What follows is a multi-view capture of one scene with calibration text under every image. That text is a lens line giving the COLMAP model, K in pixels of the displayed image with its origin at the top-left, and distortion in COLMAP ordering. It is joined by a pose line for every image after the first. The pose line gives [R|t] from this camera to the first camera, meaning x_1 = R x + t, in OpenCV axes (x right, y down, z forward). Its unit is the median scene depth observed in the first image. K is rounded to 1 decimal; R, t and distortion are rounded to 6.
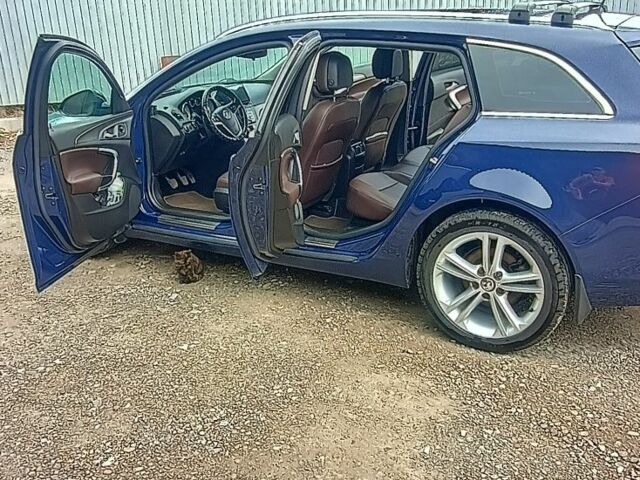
lens RADIAL K [[653.2, 0, 320.0], [0, 653.2, 240.0], [0, 0, 1]] dist [-0.007880, 0.006364]
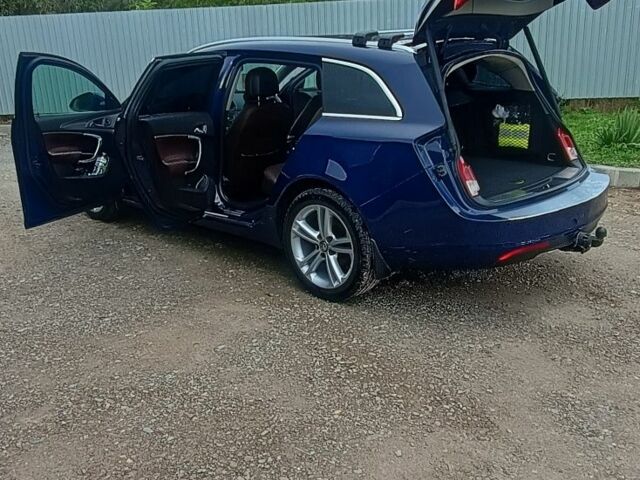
lens RADIAL K [[653.2, 0, 320.0], [0, 653.2, 240.0], [0, 0, 1]] dist [-0.007880, 0.006364]
pose [[0.971194, 0.073926, -0.226531, 0.544970], [-0.079355, 0.996734, -0.014939, 0.076006], [0.224687, 0.032485, 0.973889, -0.266165]]
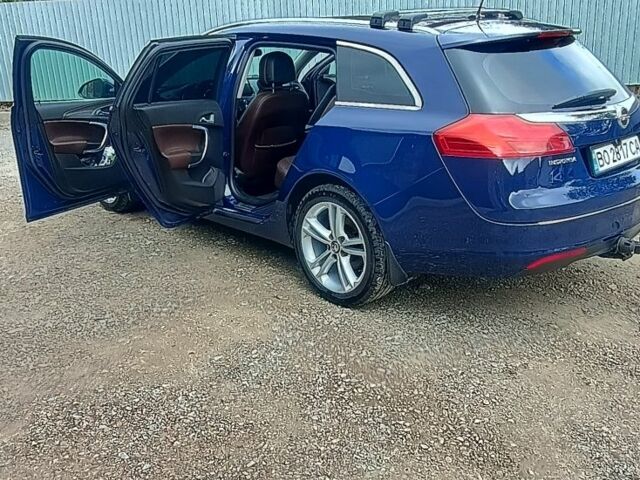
lens RADIAL K [[649.7, 0, 320.3], [0, 649.7, 235.1], [0, 0, 1]] dist [0.008293, -0.013216]
pose [[0.954825, 0.091731, -0.282656, 0.566263], [-0.094325, 0.995532, 0.004450, 0.043954], [0.281801, 0.022413, 0.959211, -0.146996]]
